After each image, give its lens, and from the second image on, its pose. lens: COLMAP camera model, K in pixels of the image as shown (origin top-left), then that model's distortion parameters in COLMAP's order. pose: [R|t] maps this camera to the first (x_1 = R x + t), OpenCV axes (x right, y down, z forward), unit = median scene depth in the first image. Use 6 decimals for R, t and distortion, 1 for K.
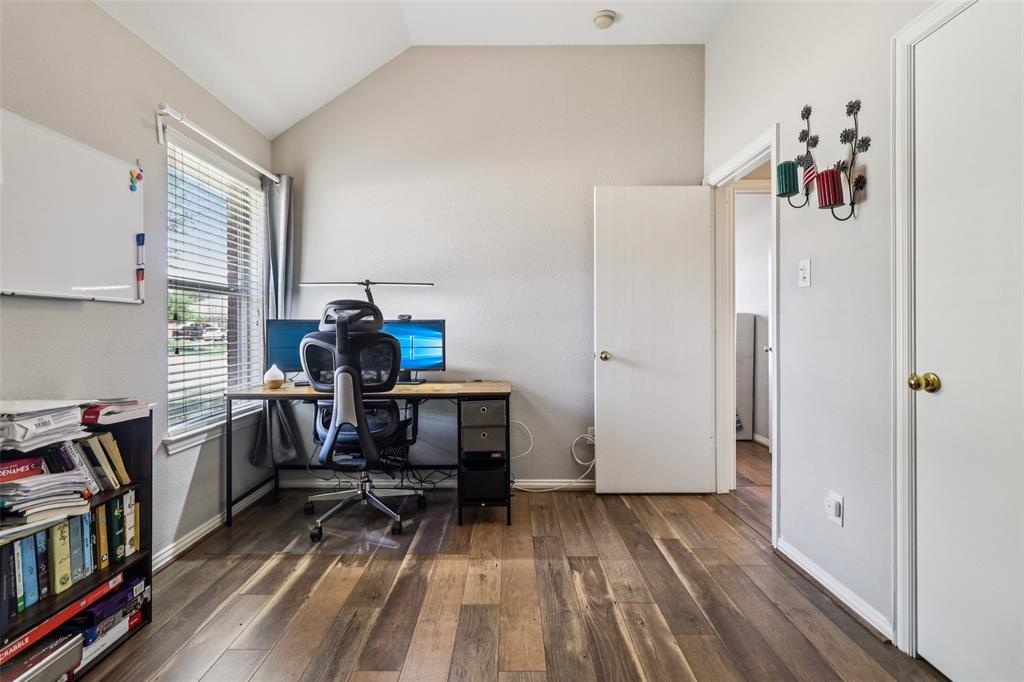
lens RADIAL K [[477.1, 0, 506.5], [0, 477.1, 328.7], [0, 0, 1]] dist [-0.004753, -0.001167]
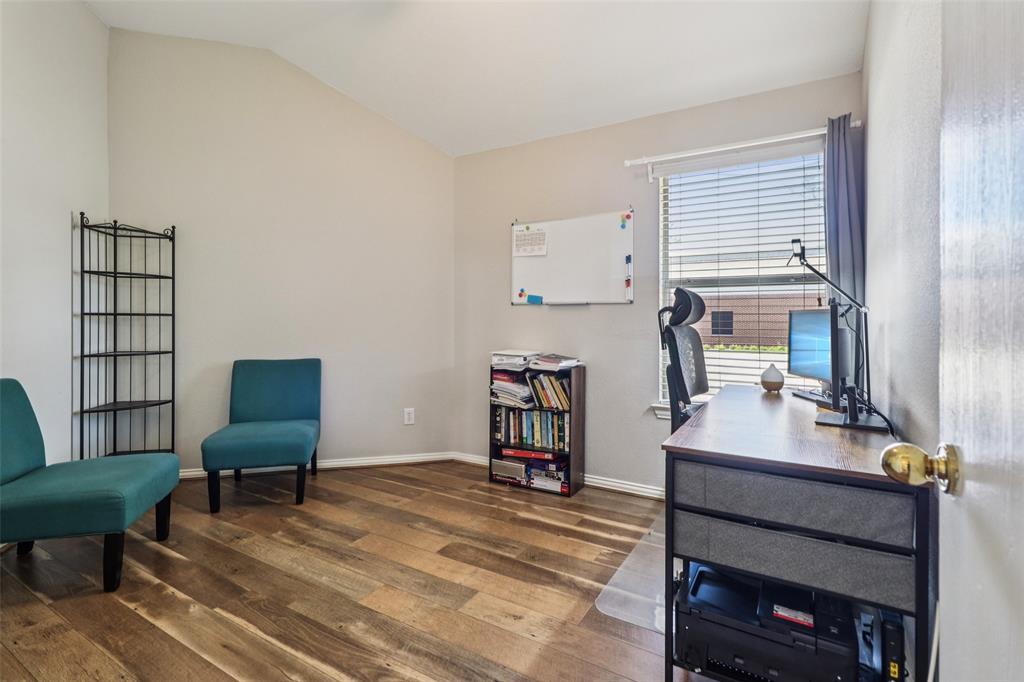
lens RADIAL K [[477.1, 0, 506.5], [0, 477.1, 328.7], [0, 0, 1]] dist [-0.004753, -0.001167]
pose [[-0.502808, 0.013789, -0.864288, 0.773978], [-0.008118, 0.999753, 0.020673, -0.003363], [0.864360, 0.017411, -0.502572, 1.602797]]
